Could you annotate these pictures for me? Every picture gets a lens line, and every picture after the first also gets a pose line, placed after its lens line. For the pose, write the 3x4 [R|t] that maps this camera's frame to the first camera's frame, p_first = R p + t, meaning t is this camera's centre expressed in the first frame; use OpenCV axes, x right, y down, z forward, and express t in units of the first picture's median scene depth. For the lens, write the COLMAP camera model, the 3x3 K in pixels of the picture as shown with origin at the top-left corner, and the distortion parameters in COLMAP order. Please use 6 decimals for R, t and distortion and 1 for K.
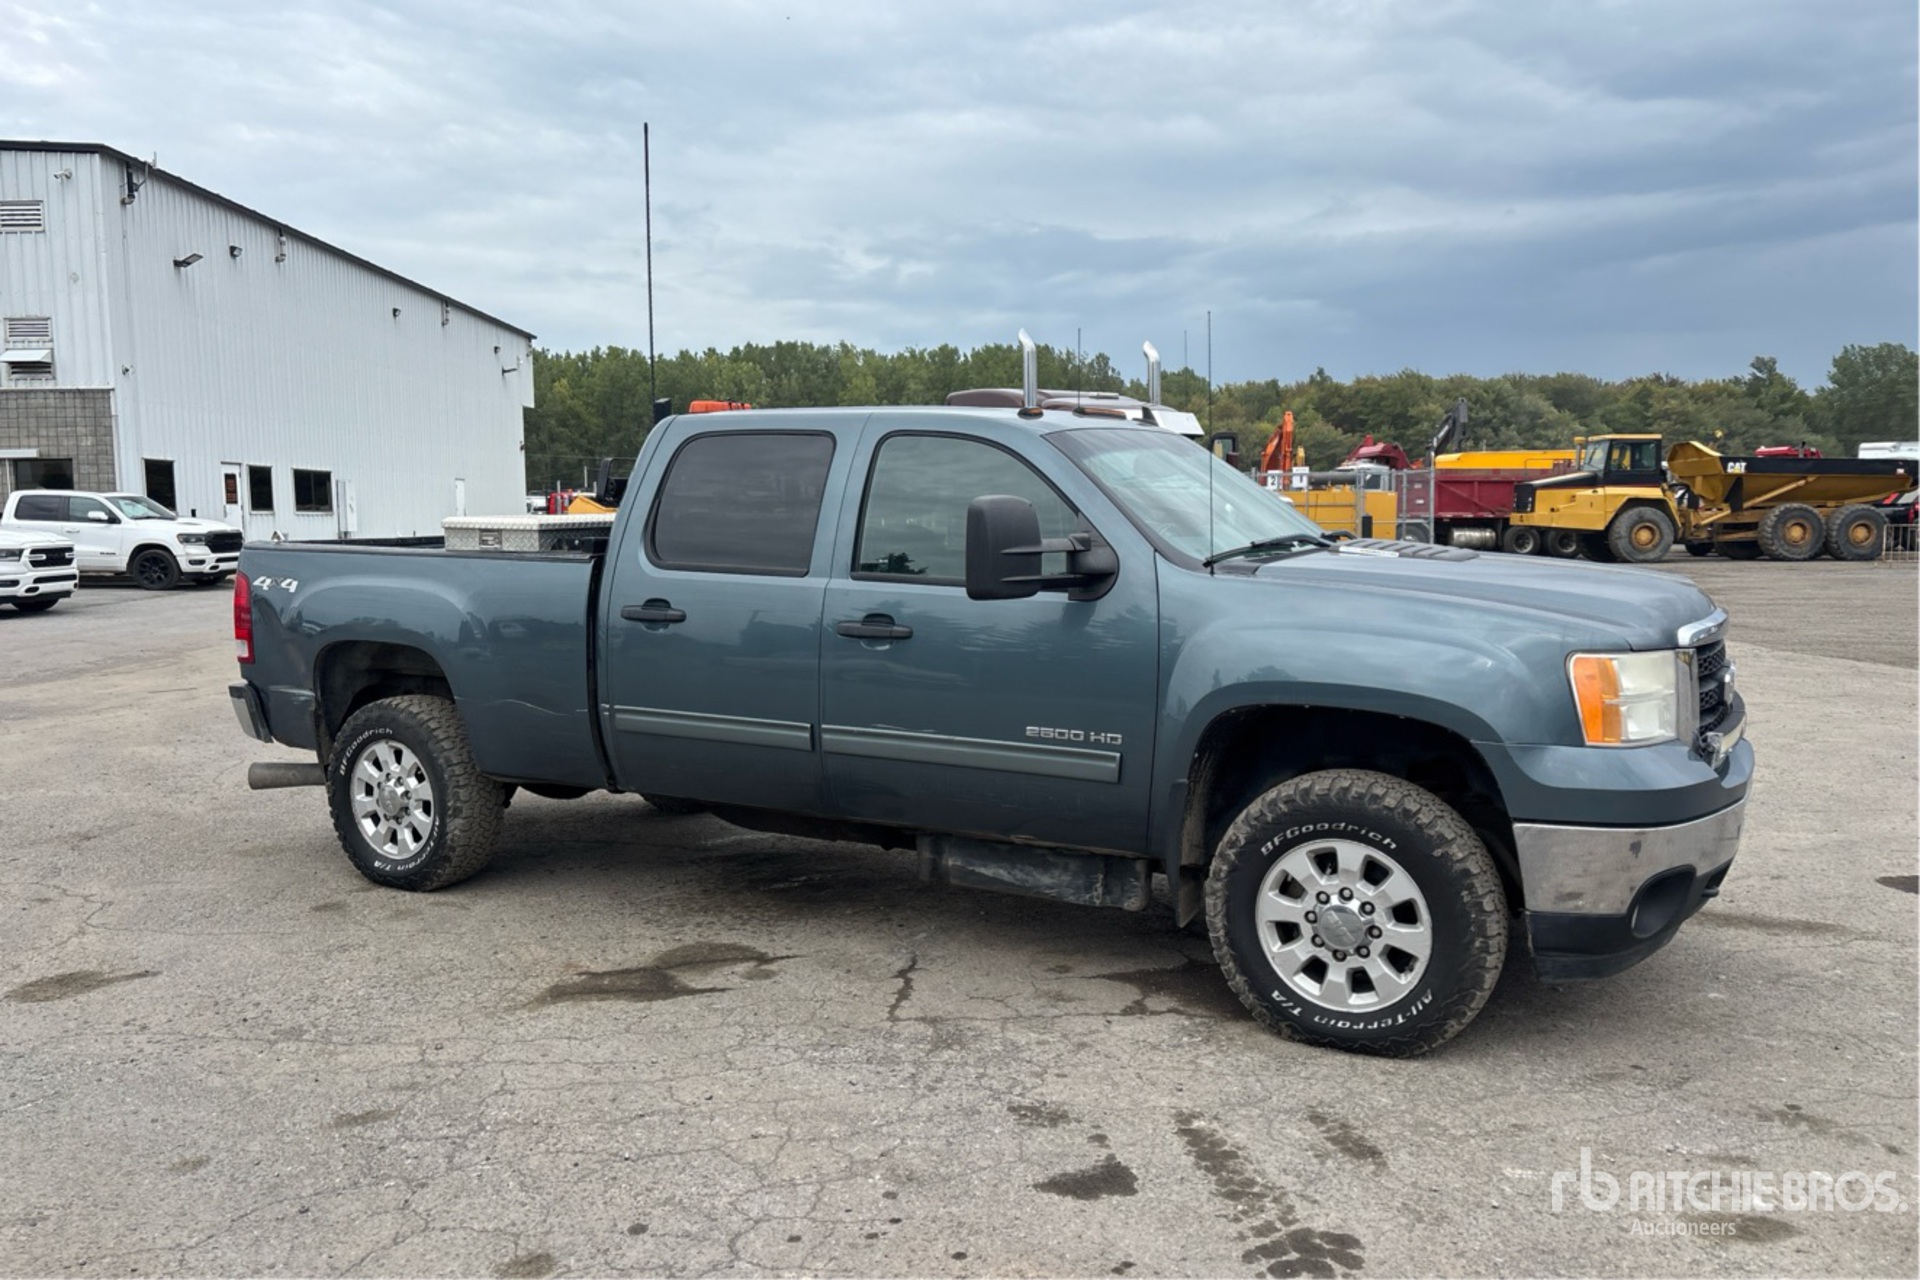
lens RADIAL K [[1444.3, 0, 979.7], [0, 1444.3, 638.5], [0, 0, 1]] dist [0.053750, -0.046065]
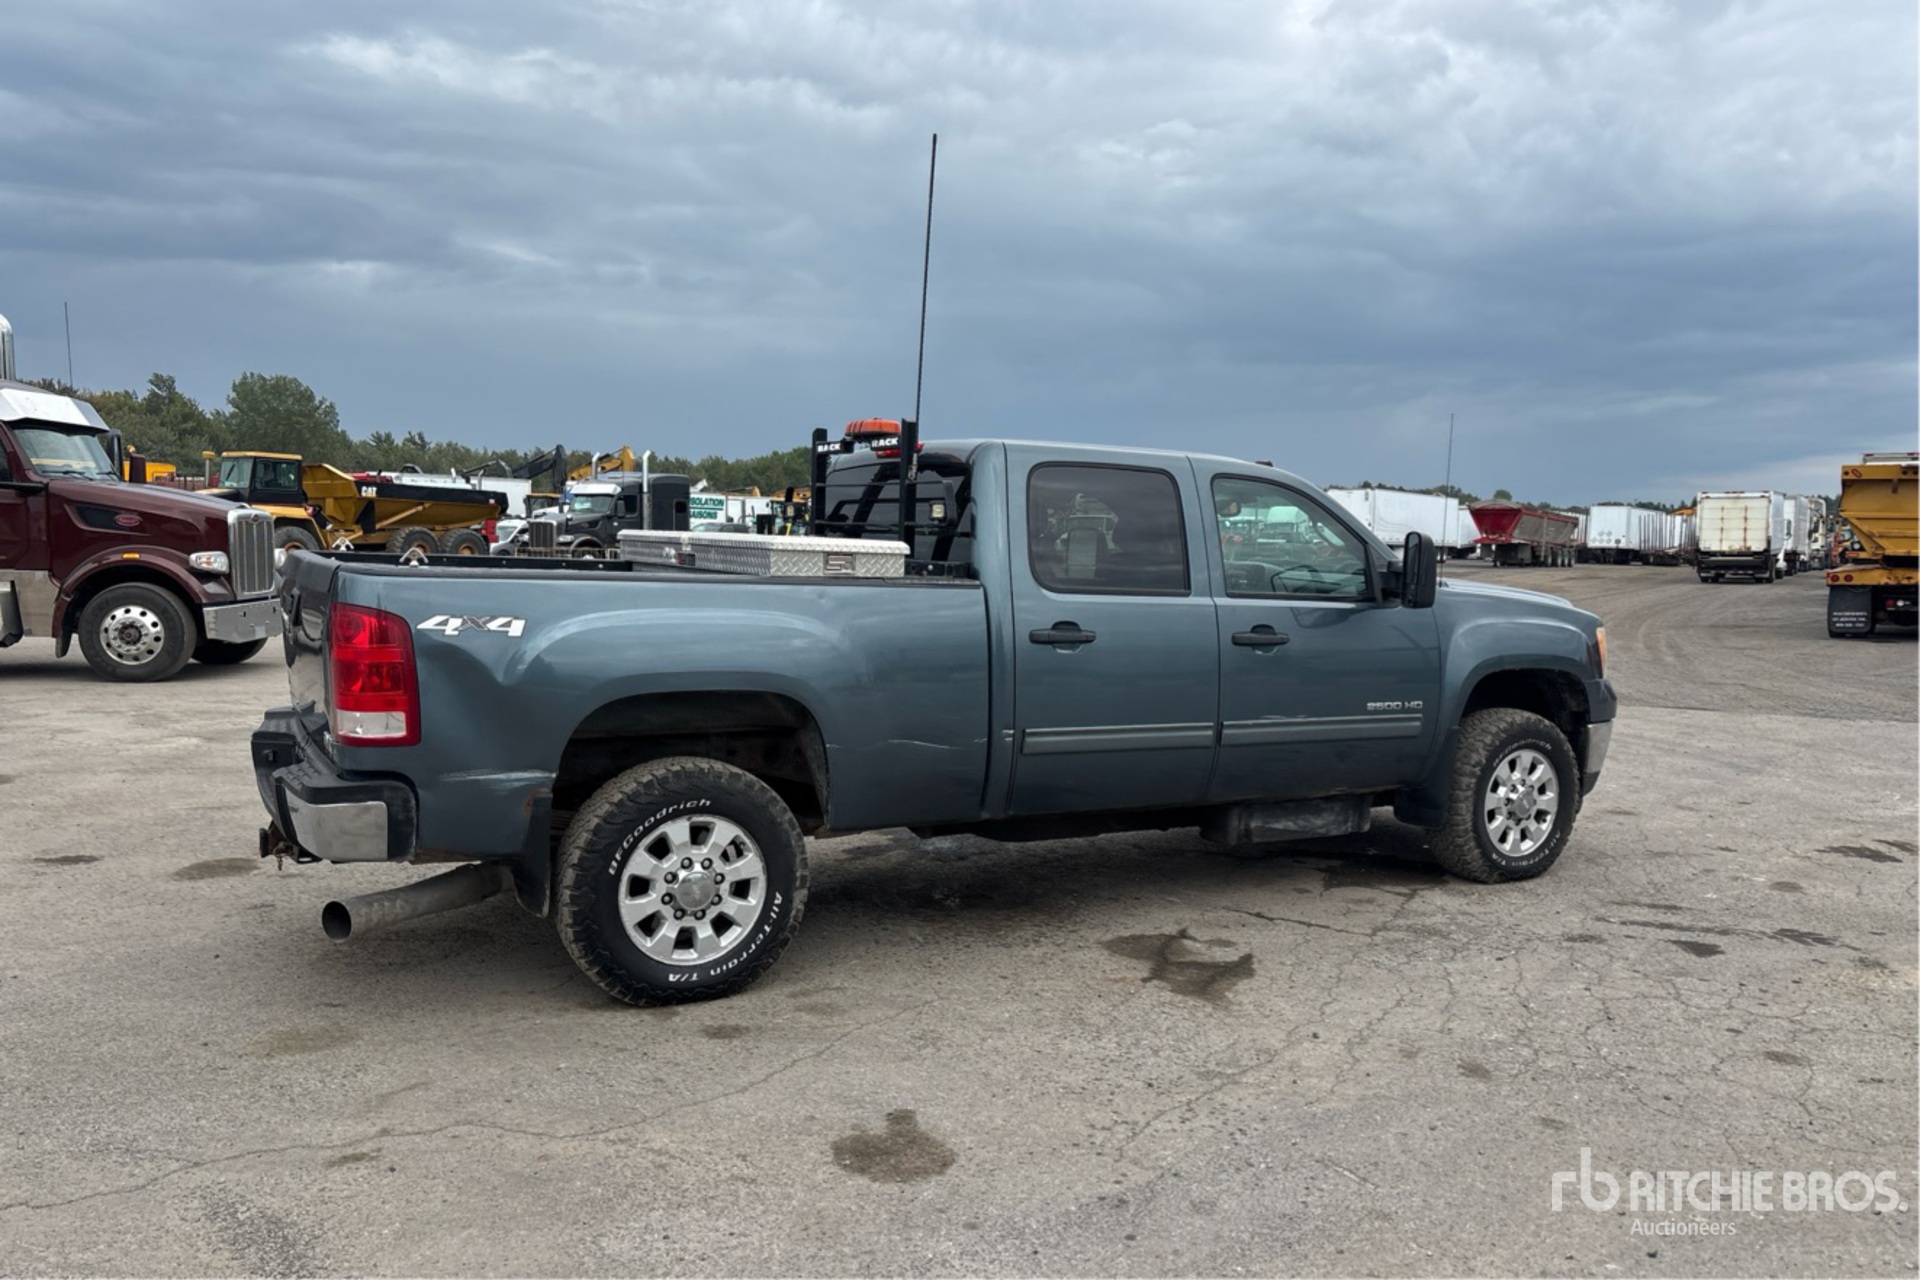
lens RADIAL K [[1444.3, 0, 966.8], [0, 1444.3, 658.7], [0, 0, 1]] dist [0.053750, -0.046065]
pose [[0.526468, -0.054375, 0.848454, -1.010410], [0.053129, 0.998106, 0.030998, -0.032612], [-0.848533, 0.028758, 0.528360, 0.462110]]
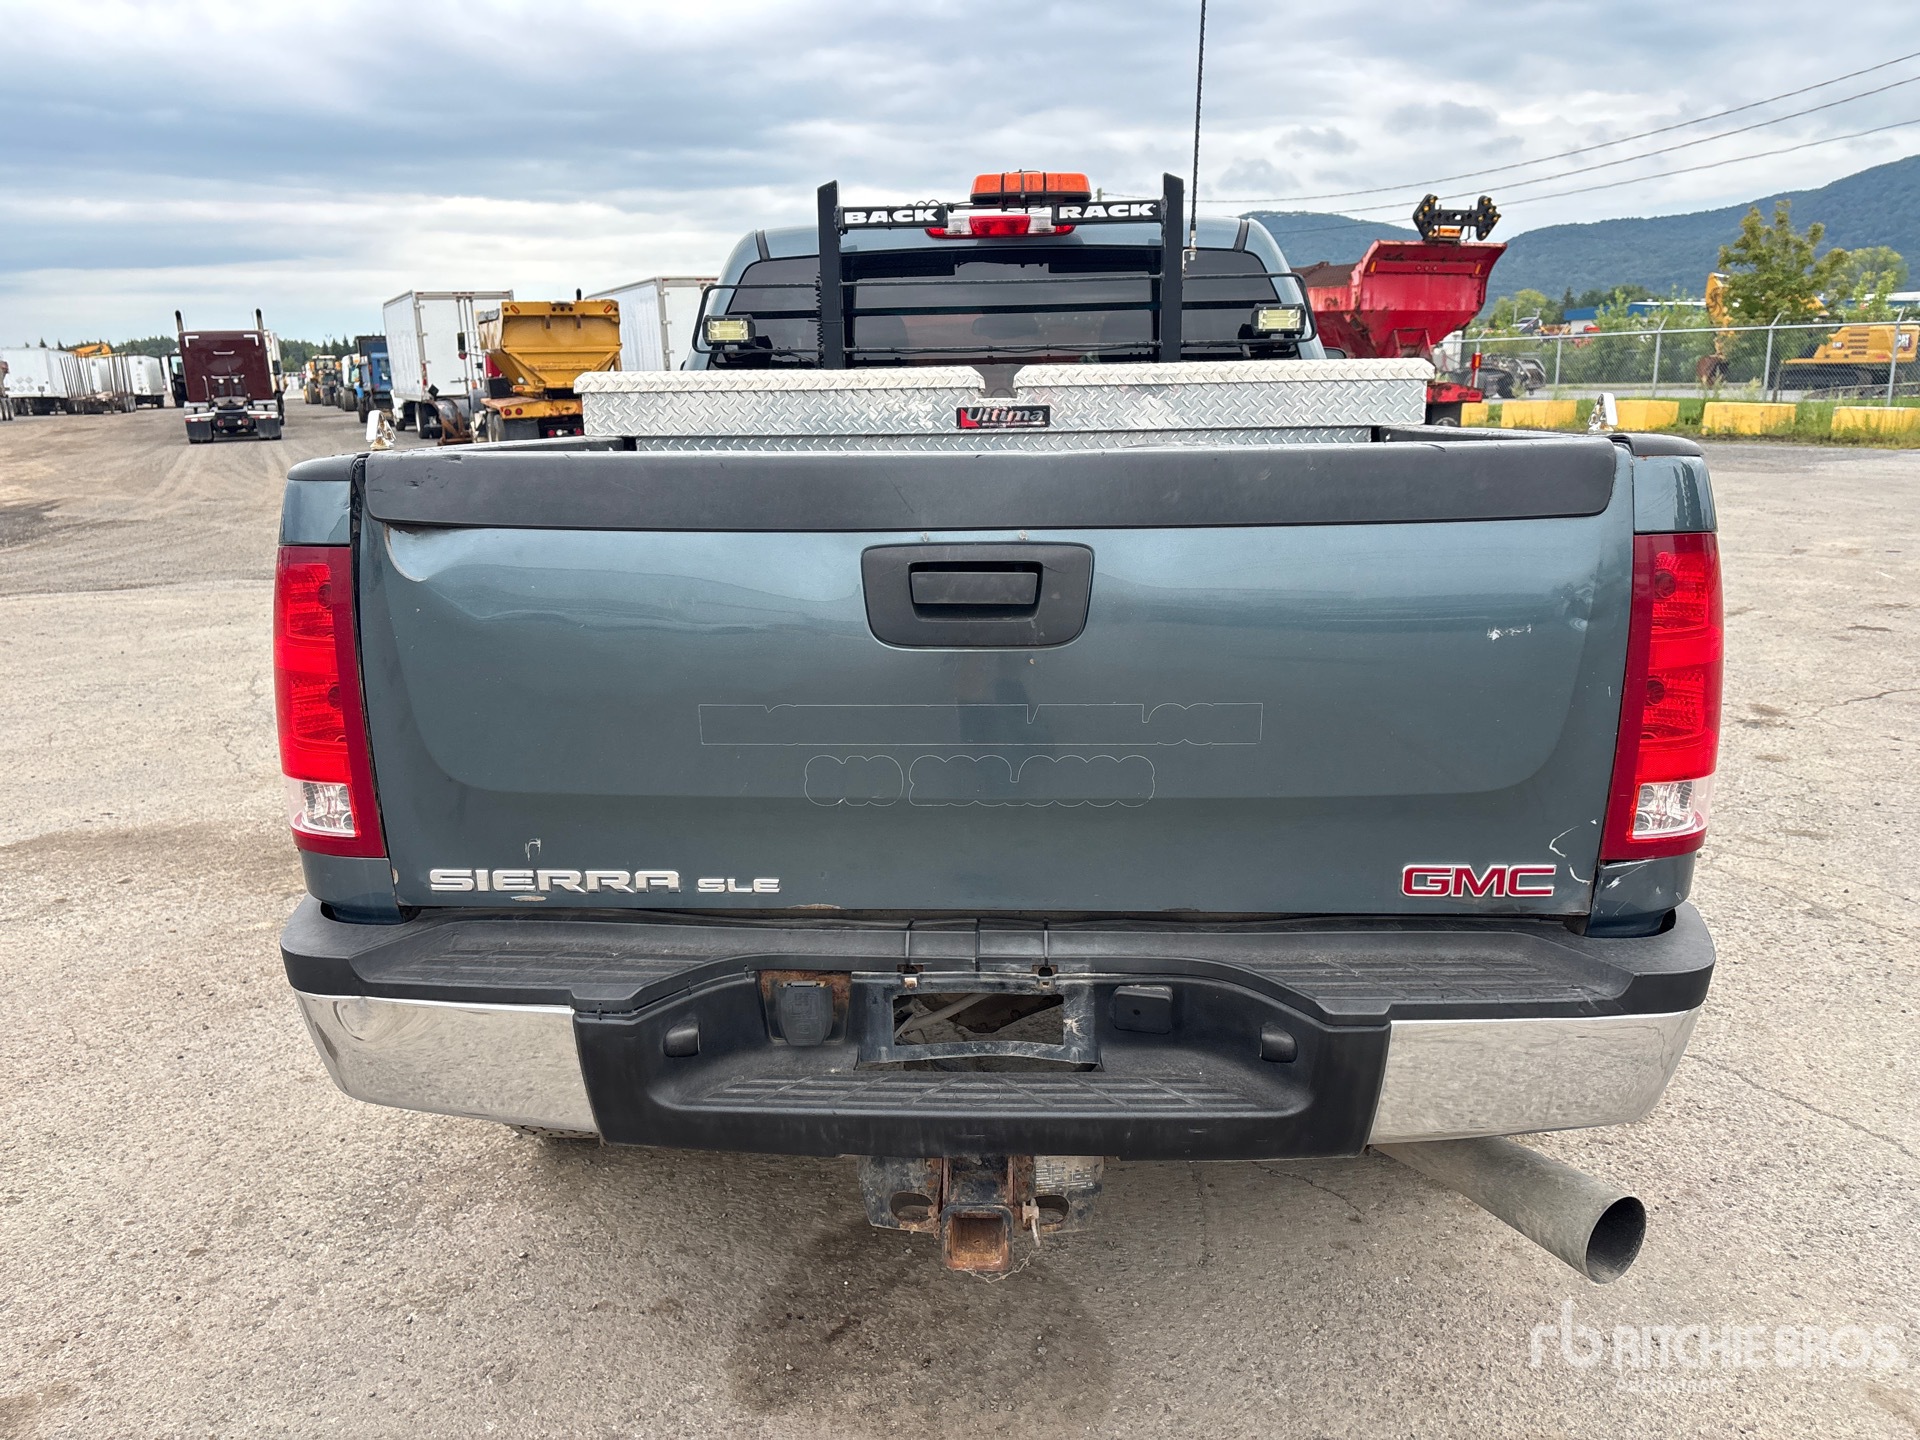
lens RADIAL K [[1449.2, 0, 957.9], [0, 1449.2, 724.8], [0, 0, 1]] dist [0.042914, -0.042742]
pose [[-0.432369, -0.192827, 0.880838, -0.769557], [0.107230, 0.958939, 0.262559, -0.113029], [-0.895298, 0.207975, -0.393938, 1.367614]]
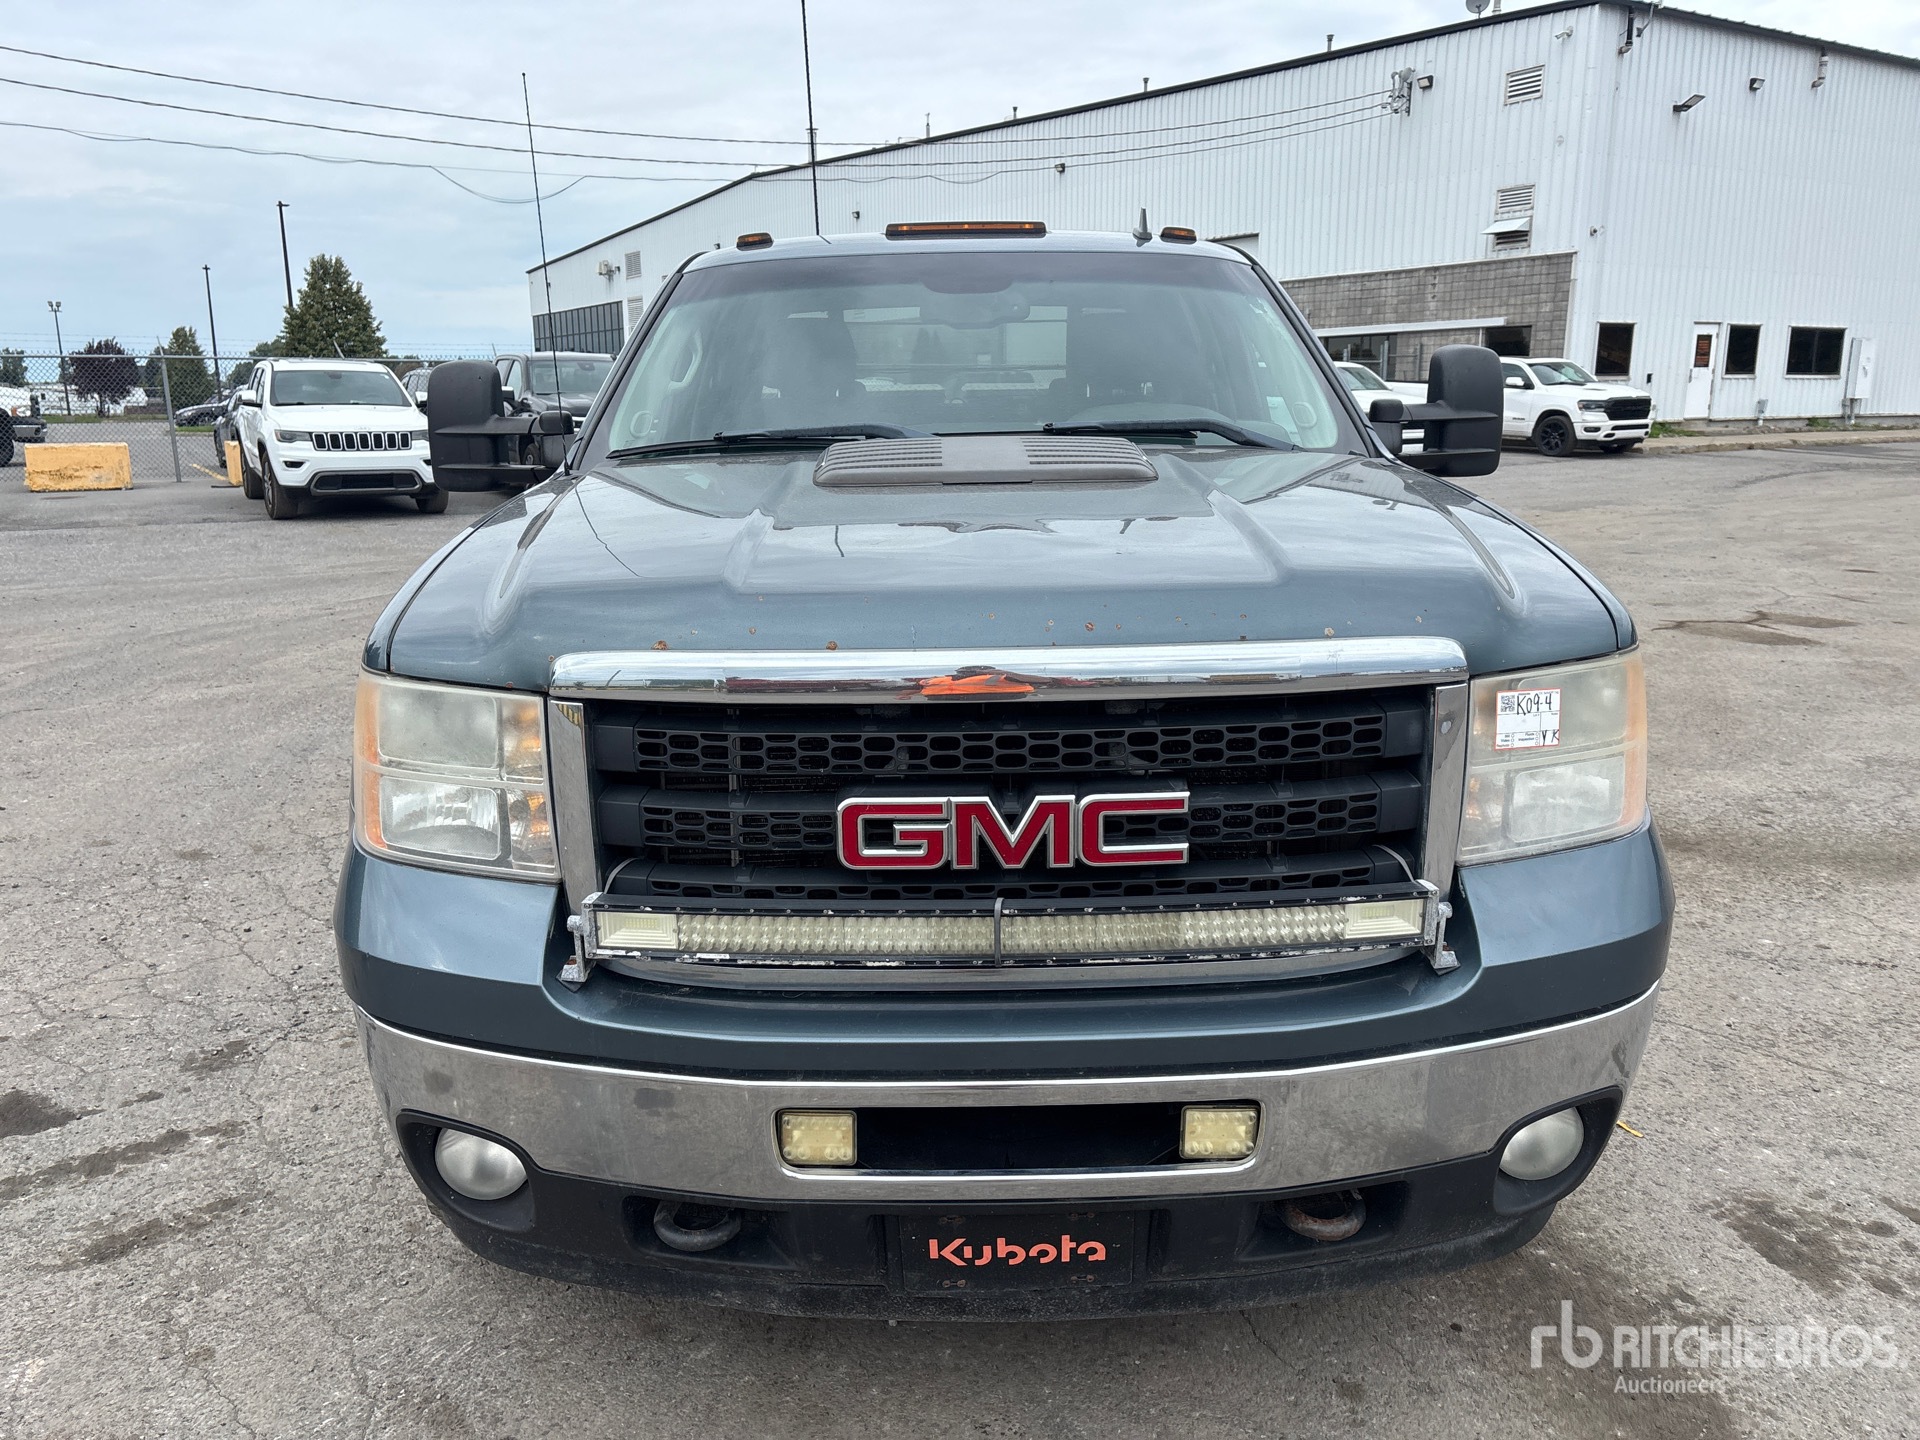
lens RADIAL K [[1449.2, 0, 961.5], [0, 1449.2, 745.4], [0, 0, 1]] dist [0.042914, -0.042742]
pose [[0.497464, 0.212213, -0.841127, 0.630655], [-0.075264, 0.976519, 0.201859, -0.051632], [0.864213, -0.037111, 0.501755, 0.600178]]
